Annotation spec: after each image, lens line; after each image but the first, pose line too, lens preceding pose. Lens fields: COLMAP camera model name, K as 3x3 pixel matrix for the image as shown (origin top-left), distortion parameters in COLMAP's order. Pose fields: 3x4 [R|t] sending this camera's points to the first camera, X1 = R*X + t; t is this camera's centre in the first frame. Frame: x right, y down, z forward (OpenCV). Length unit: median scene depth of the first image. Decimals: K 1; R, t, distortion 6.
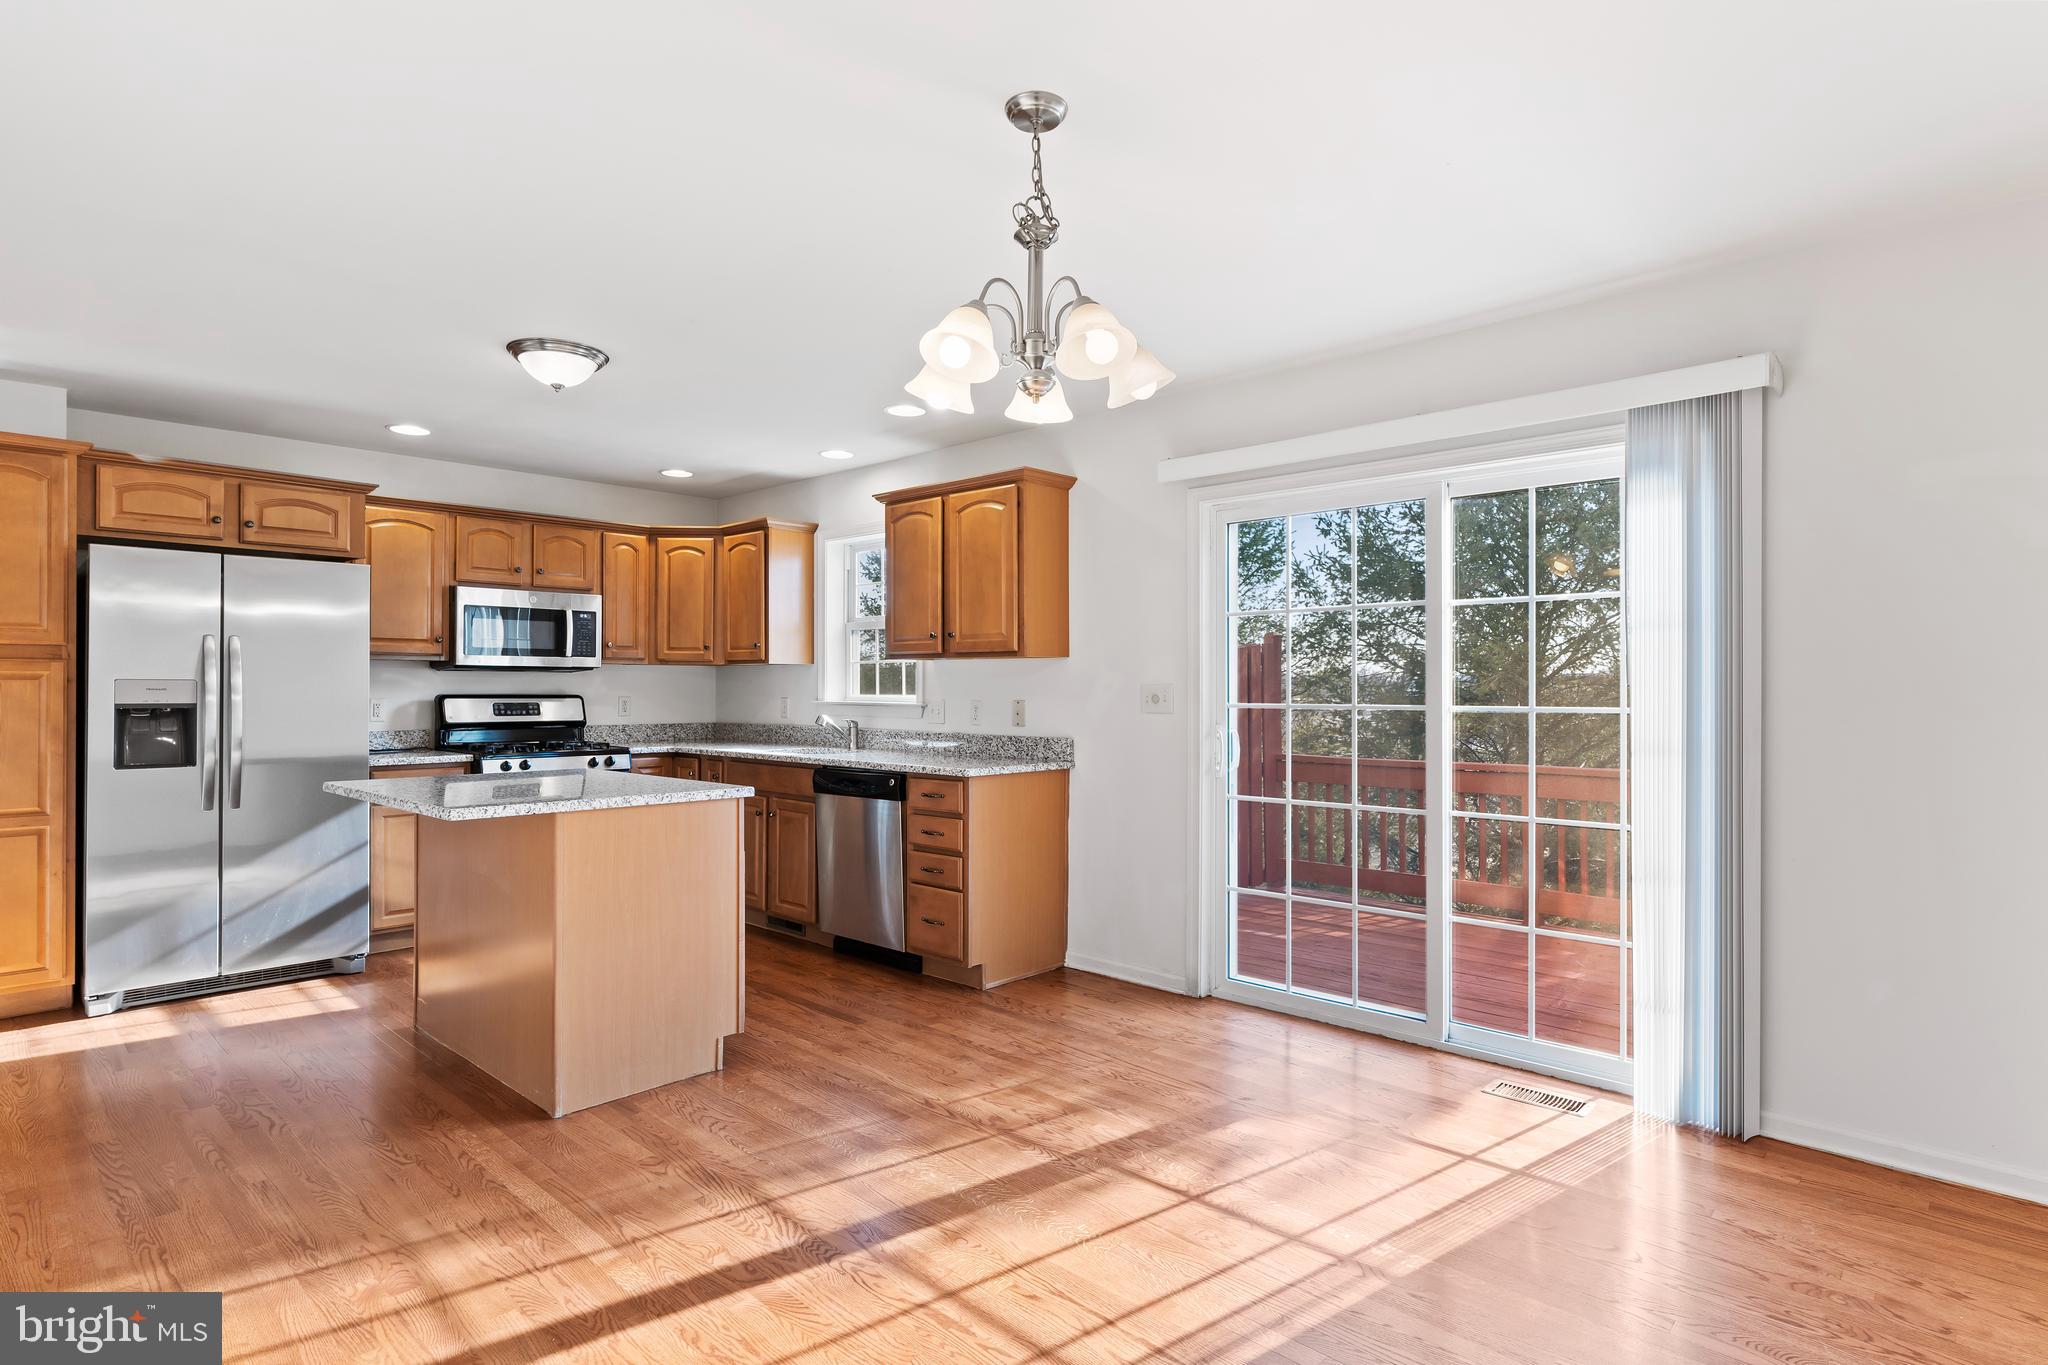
lens RADIAL K [[1053.5, 0, 1028.8], [0, 1053.5, 689.0], [0, 0, 1]] dist [-0.002878, -0.000122]
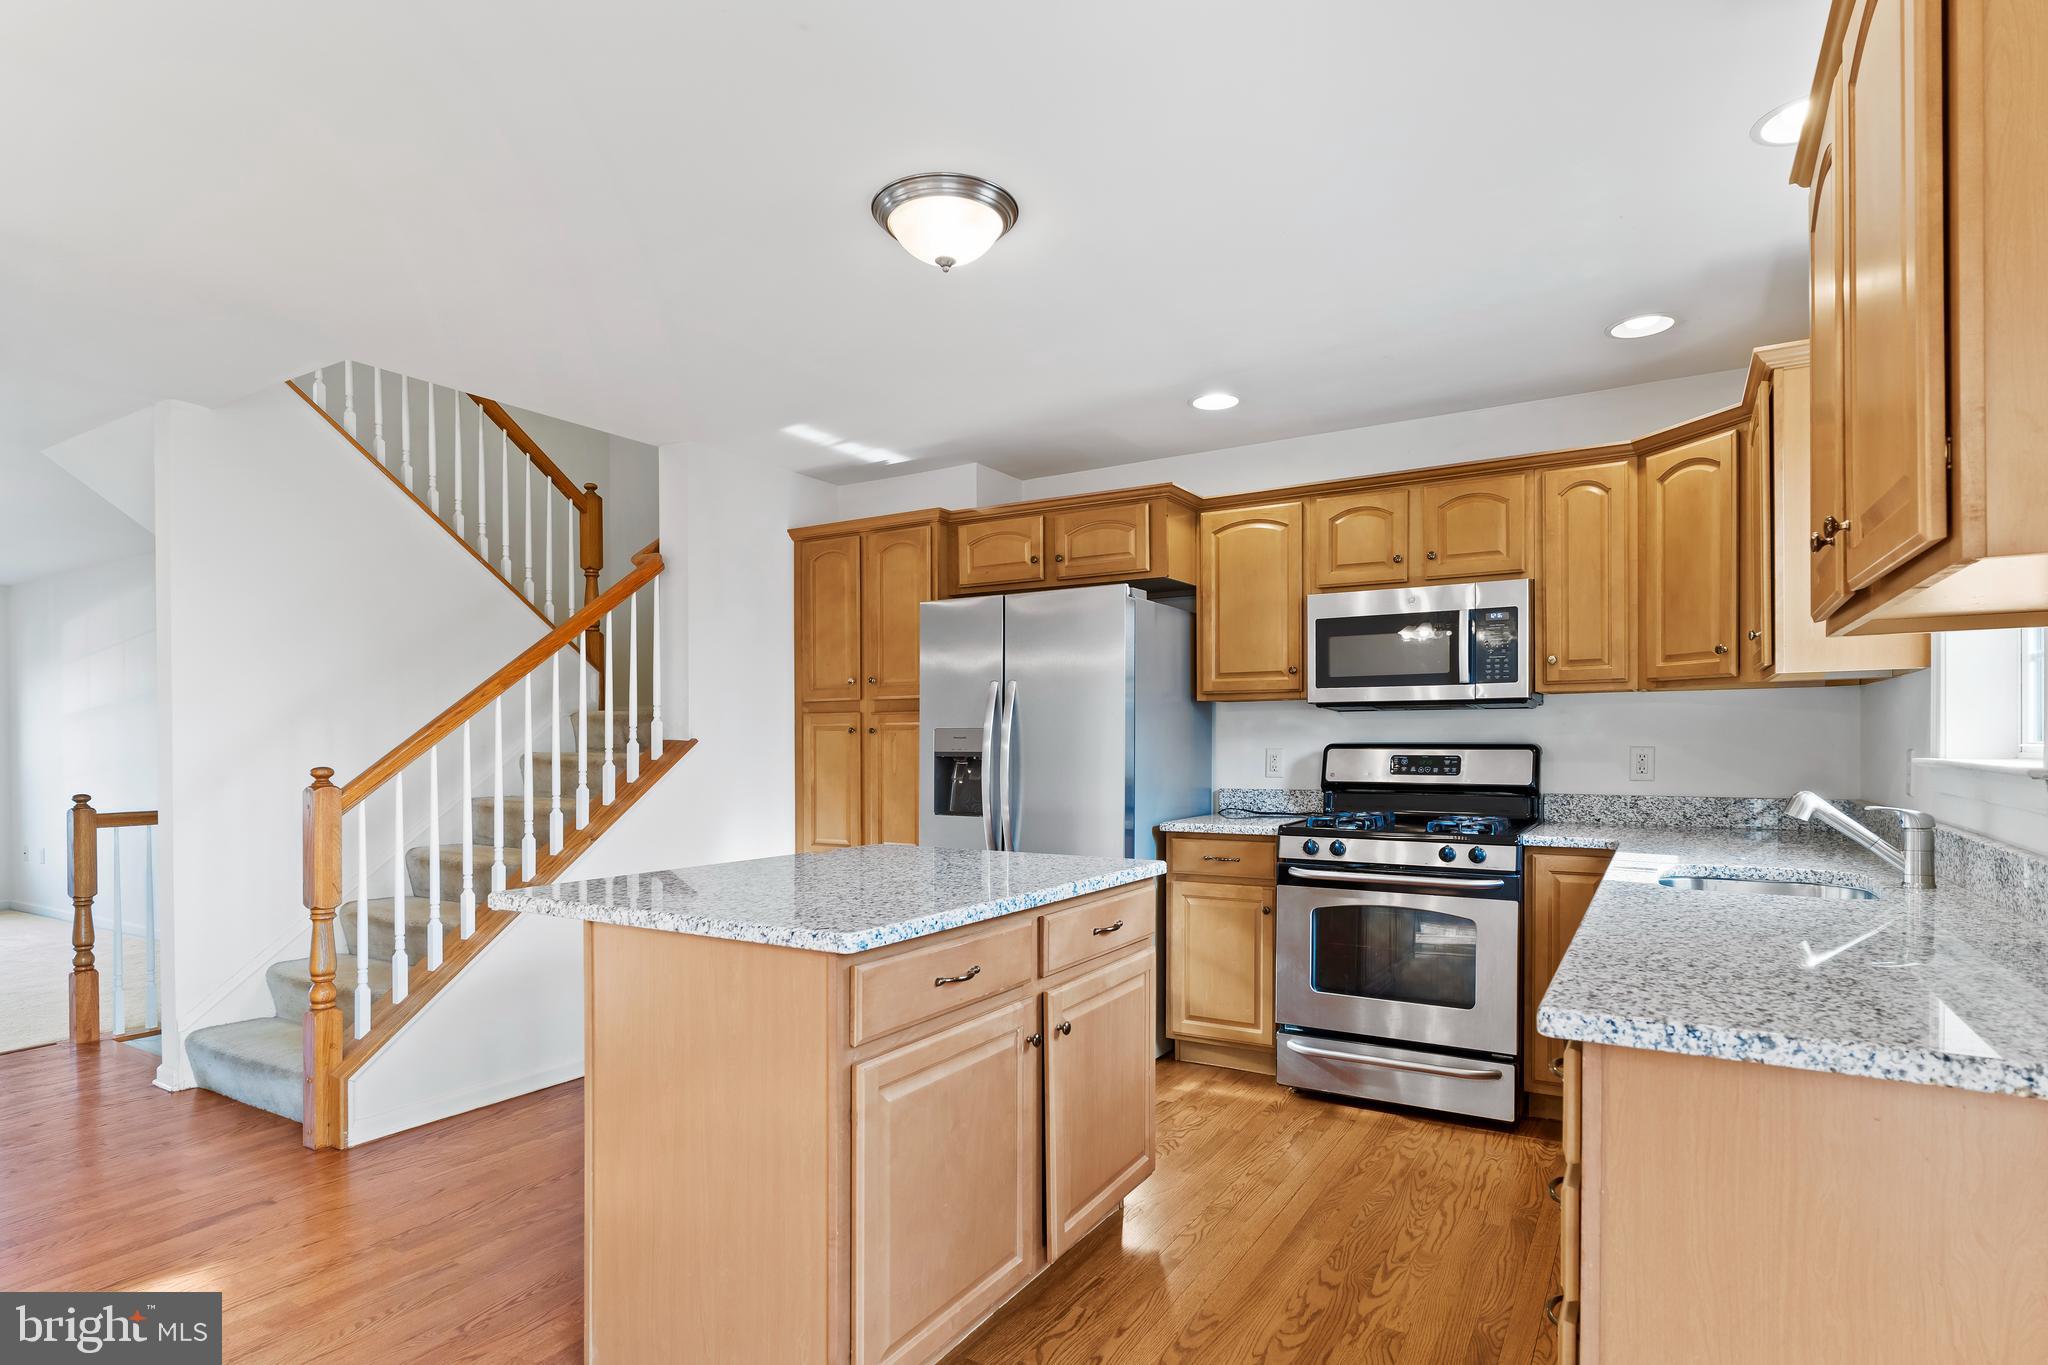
lens RADIAL K [[1074.7, 0, 1016.8], [0, 1074.7, 754.9], [0, 0, 1]] dist [-0.003047, 0.000189]
pose [[0.205616, 0.008467, -0.978596, 0.182943], [0.003236, 0.999951, 0.009332, 0.007113], [0.978627, -0.005085, 0.205579, 0.799952]]
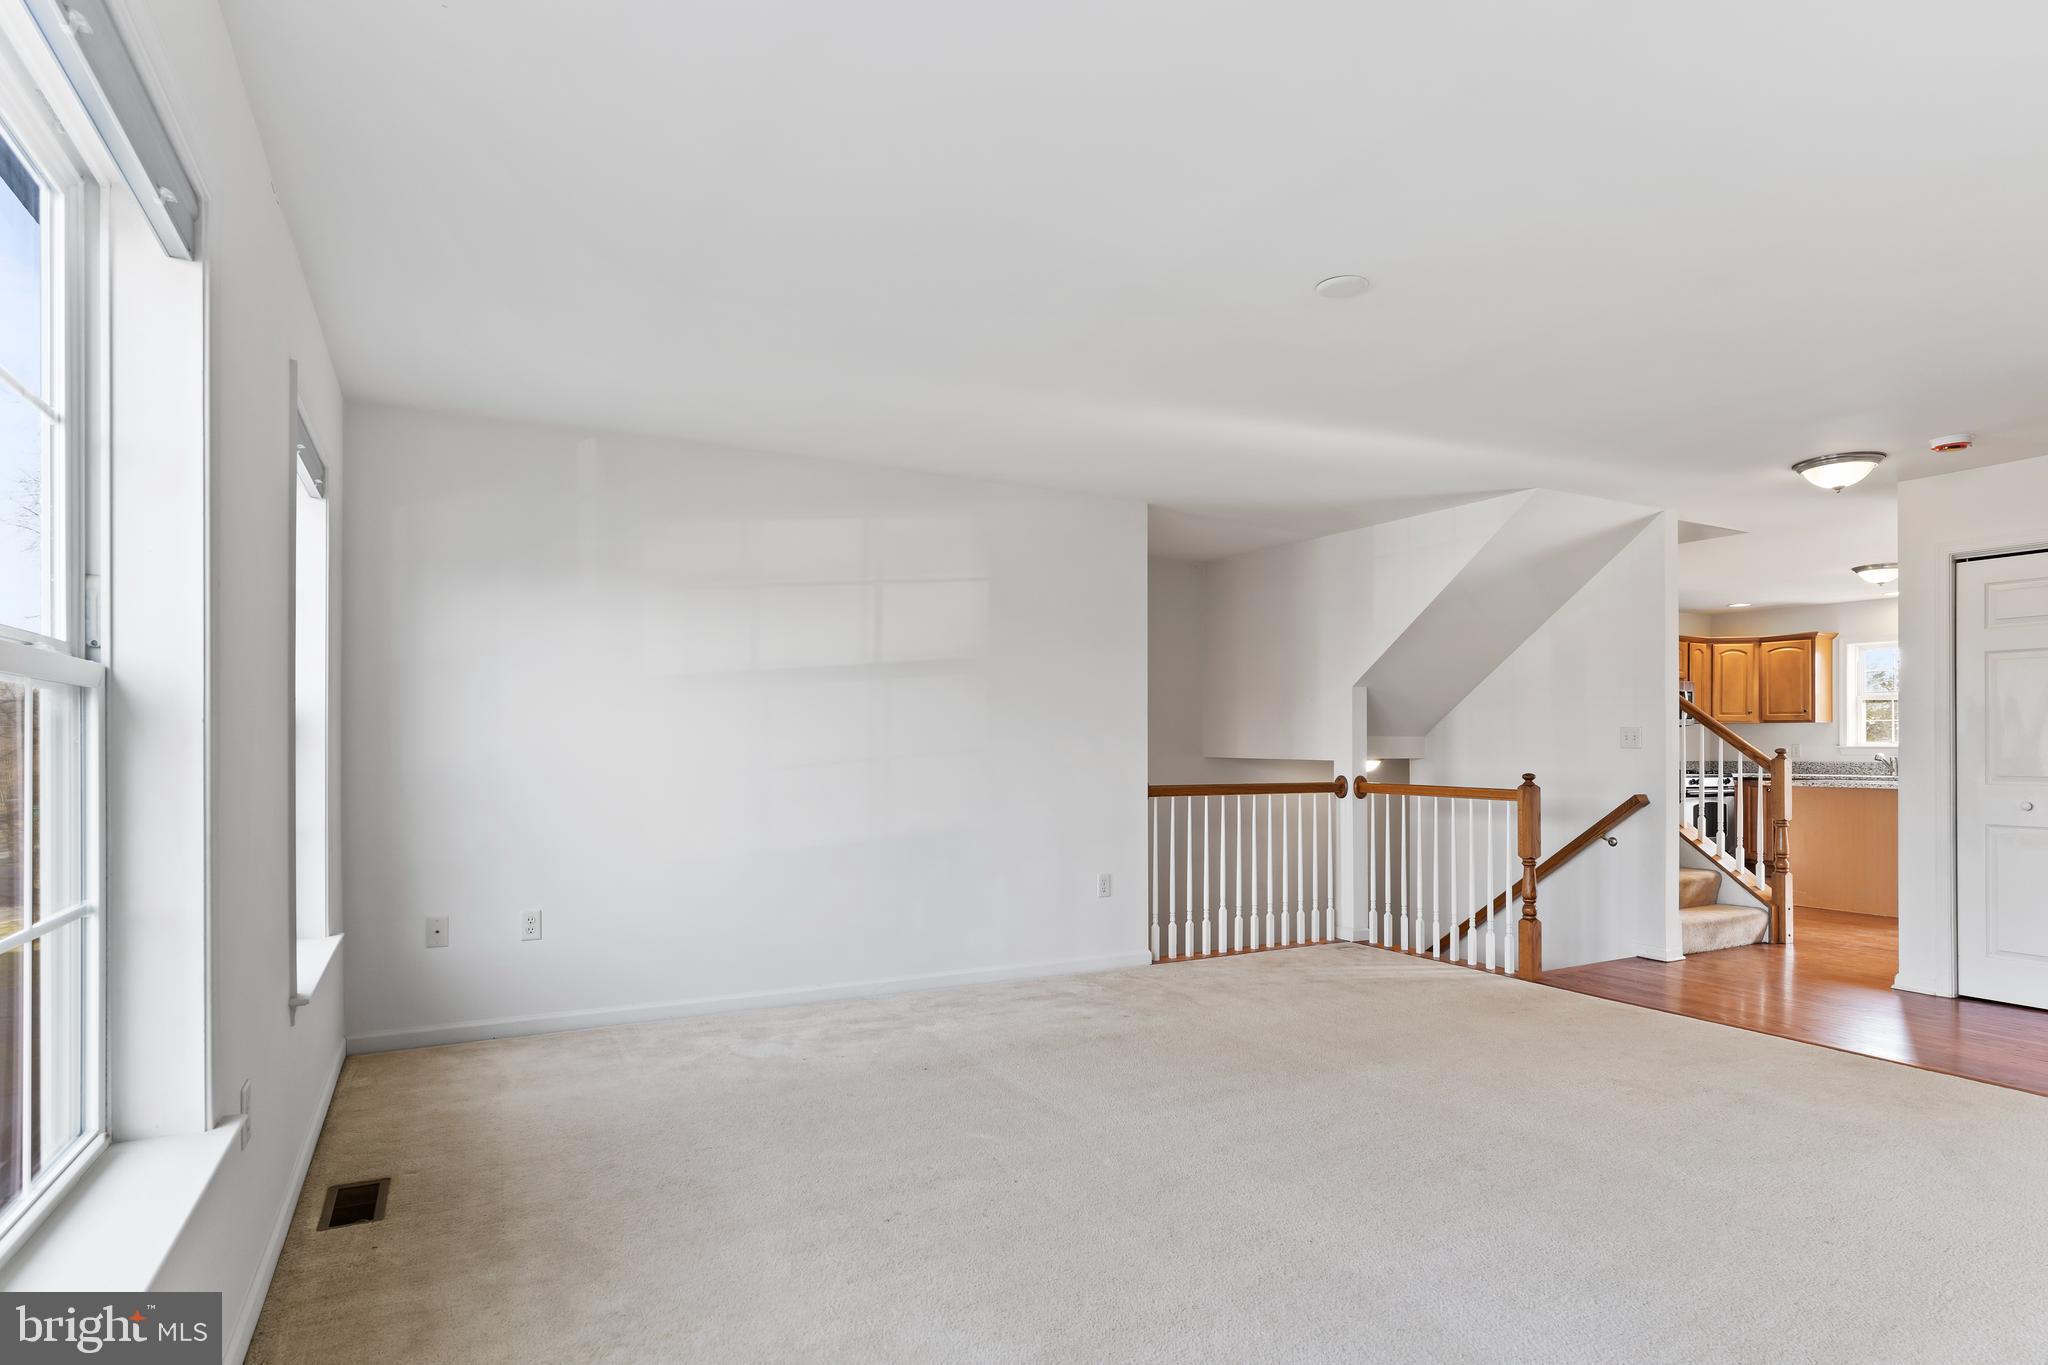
lens RADIAL K [[1065.4, 0, 1021.7], [0, 1065.4, 745.2], [0, 0, 1]] dist [-0.006089, 0.001144]
pose [[0.946416, -0.002991, -0.322937, -1.176872], [0.004784, 0.999977, 0.004761, -0.004119], [0.322915, -0.006051, 0.946408, -1.245505]]
